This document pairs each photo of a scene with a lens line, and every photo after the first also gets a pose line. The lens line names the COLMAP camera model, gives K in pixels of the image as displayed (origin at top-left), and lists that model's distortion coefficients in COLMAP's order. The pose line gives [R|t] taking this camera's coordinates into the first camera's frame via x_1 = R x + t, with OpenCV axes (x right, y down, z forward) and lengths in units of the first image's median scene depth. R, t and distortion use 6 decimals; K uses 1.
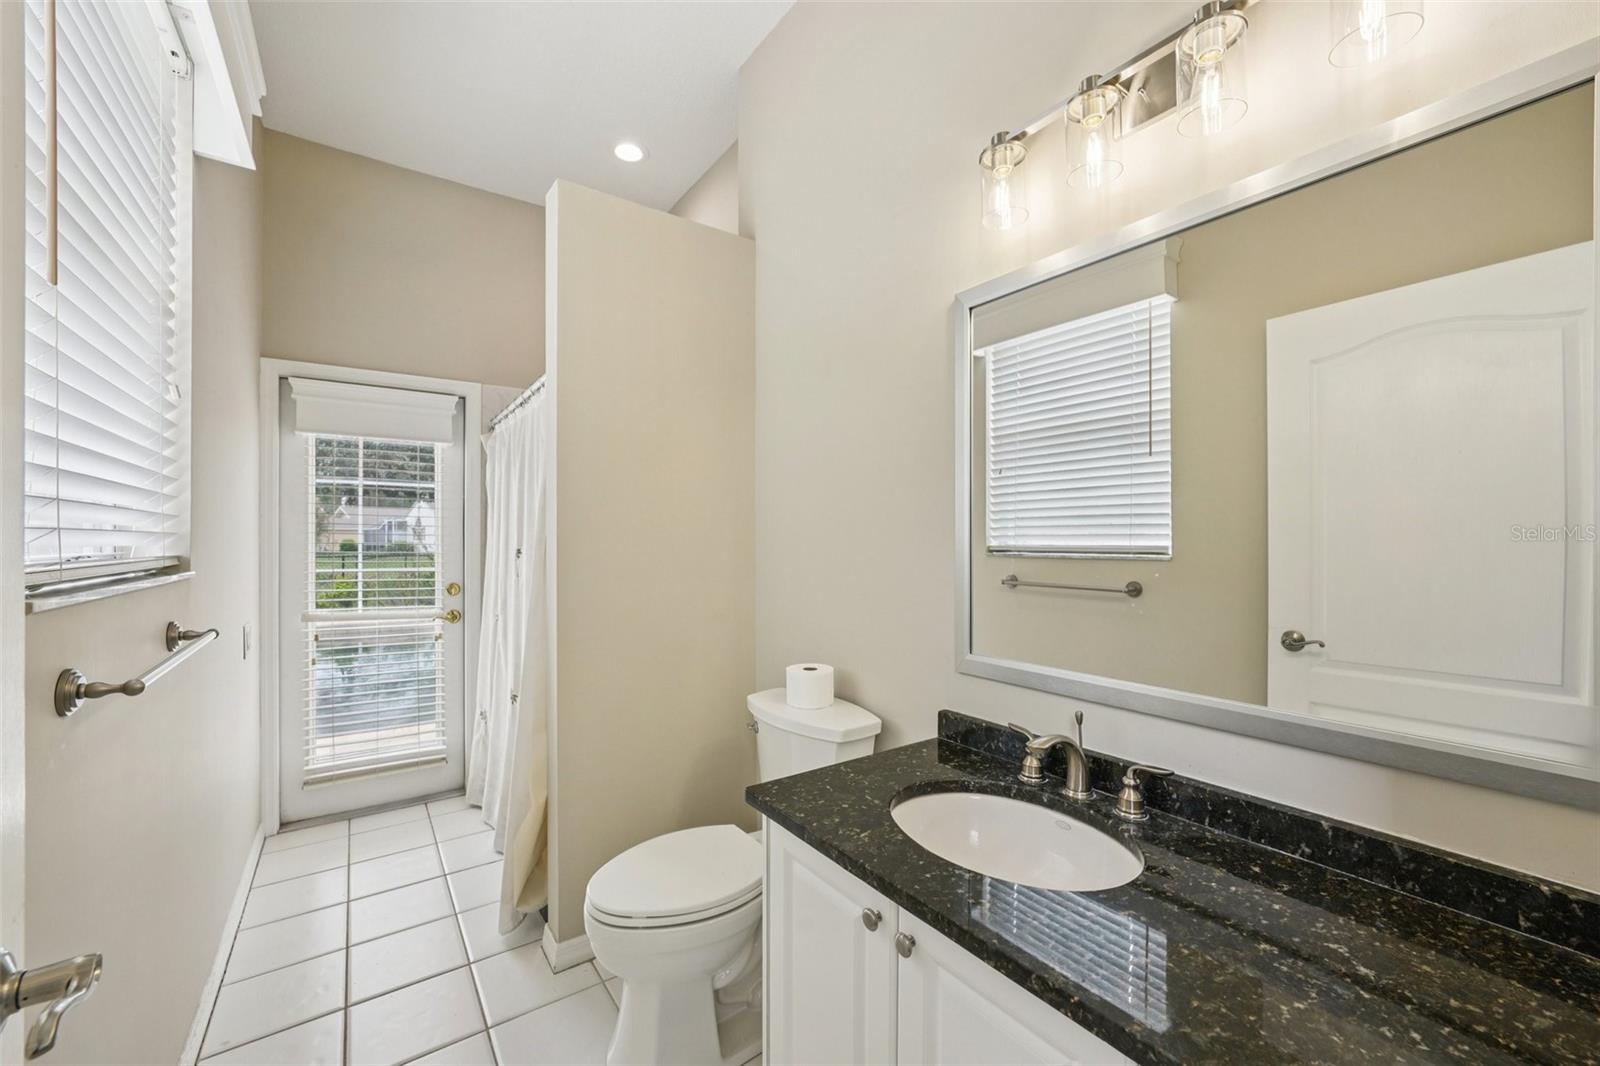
lens RADIAL K [[632.7, 0, 800.0], [0, 632.7, 533.0], [0, 0, 1]] dist [-0.000381, -0.000025]
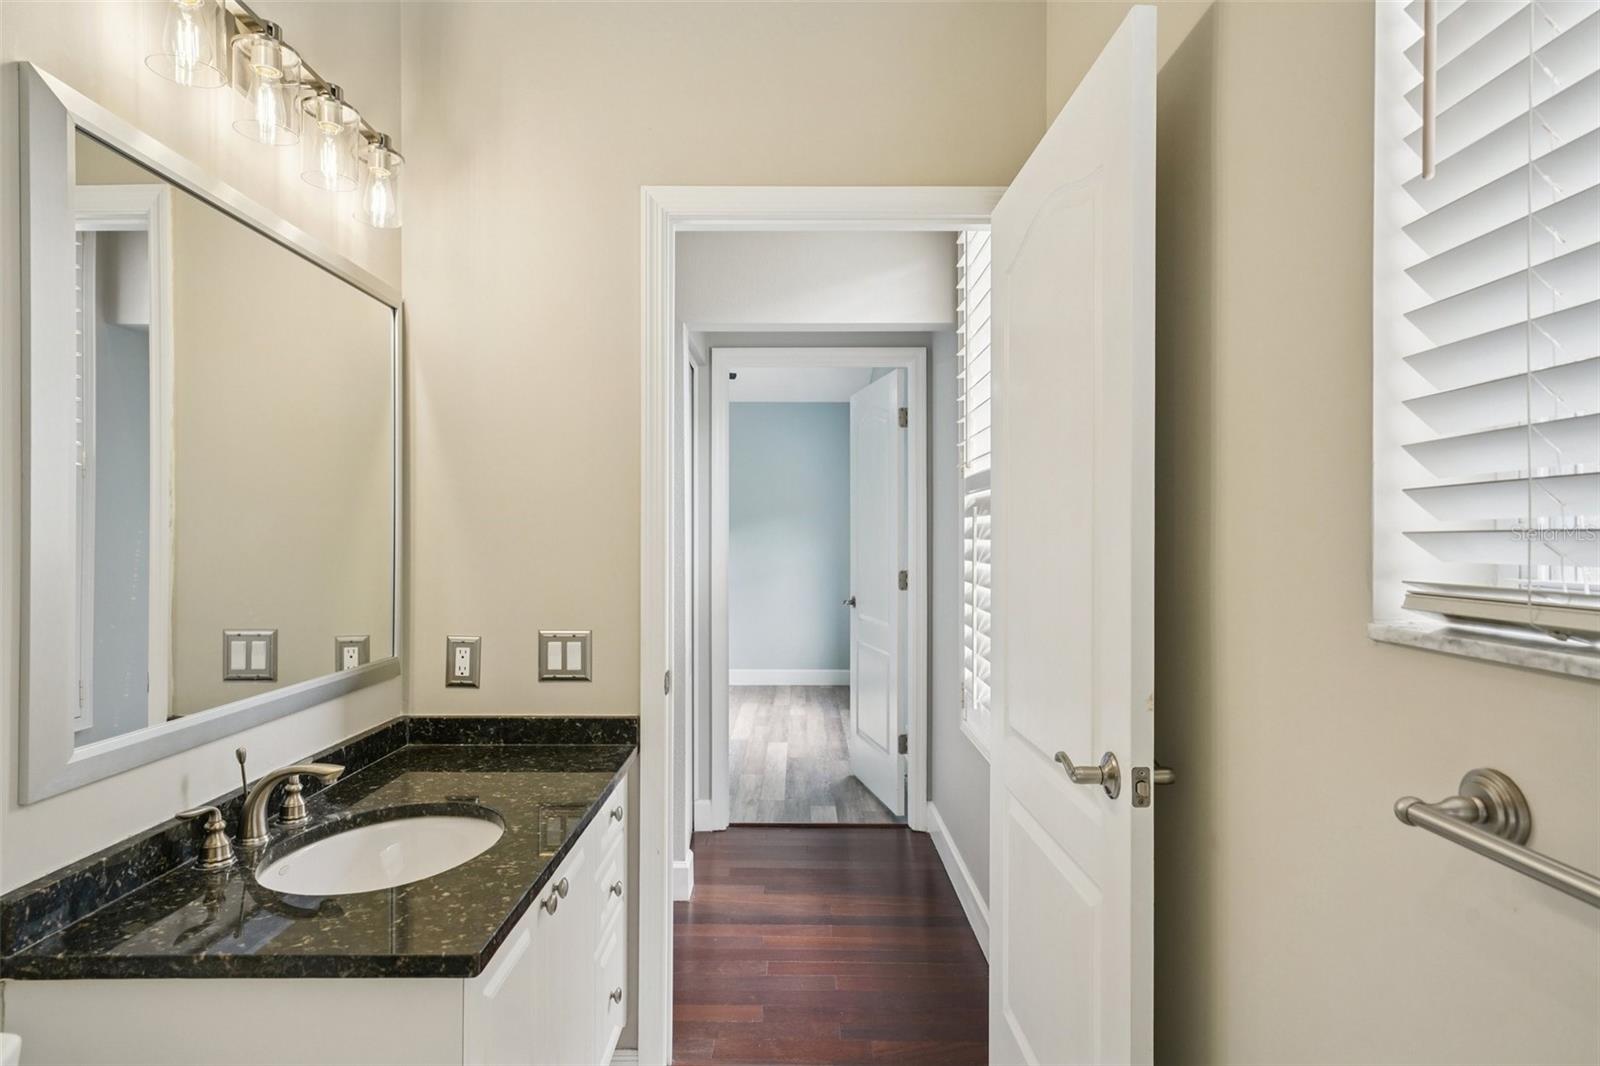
lens RADIAL K [[870.1, 0, 794.0], [0, 870.1, 531.4], [0, 0, 1]] dist [0.012337, 0.000460]
pose [[-0.813153, 0.003802, 0.582038, -0.845757], [-0.003889, 0.999921, -0.011964, 0.006120], [-0.582037, -0.011992, -0.813074, 1.553565]]
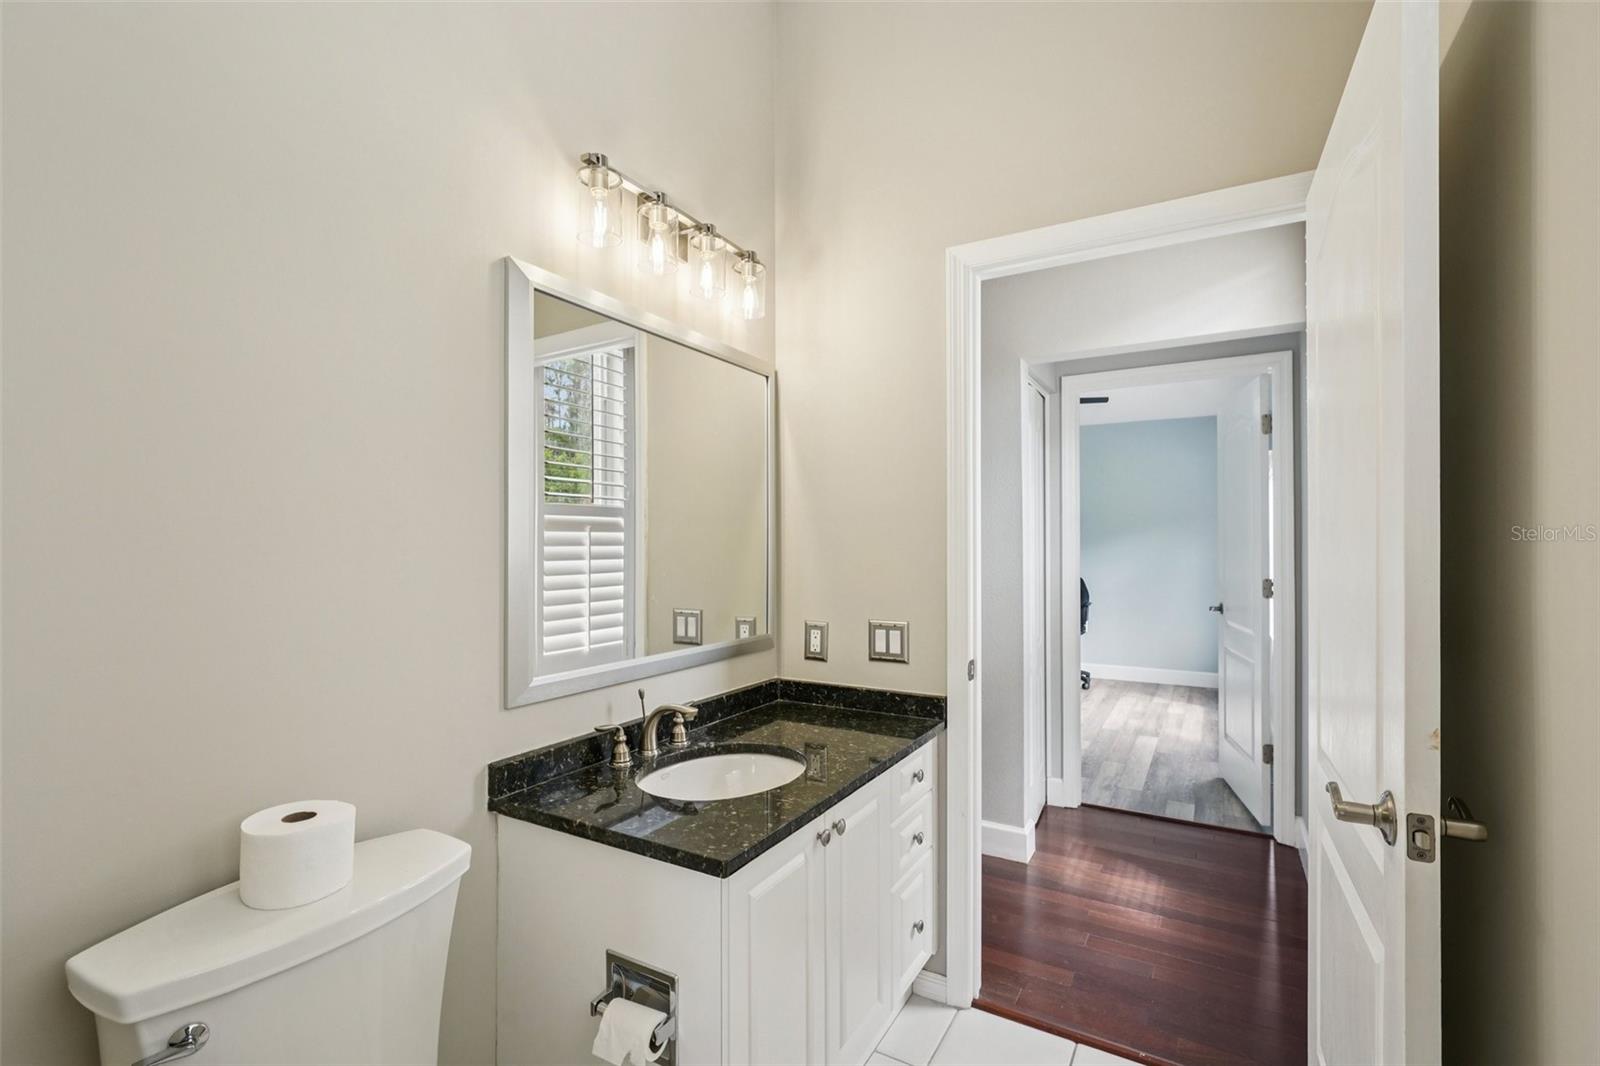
lens RADIAL K [[715.7, 0, 801.5], [0, 715.7, 539.9], [0, 0, 1]] dist [-0.002913, -0.000013]
pose [[-0.415122, 0.008921, 0.909722, -0.978070], [-0.004036, 0.999924, -0.011648, 0.007095], [-0.909757, -0.008507, -0.415054, 1.327882]]
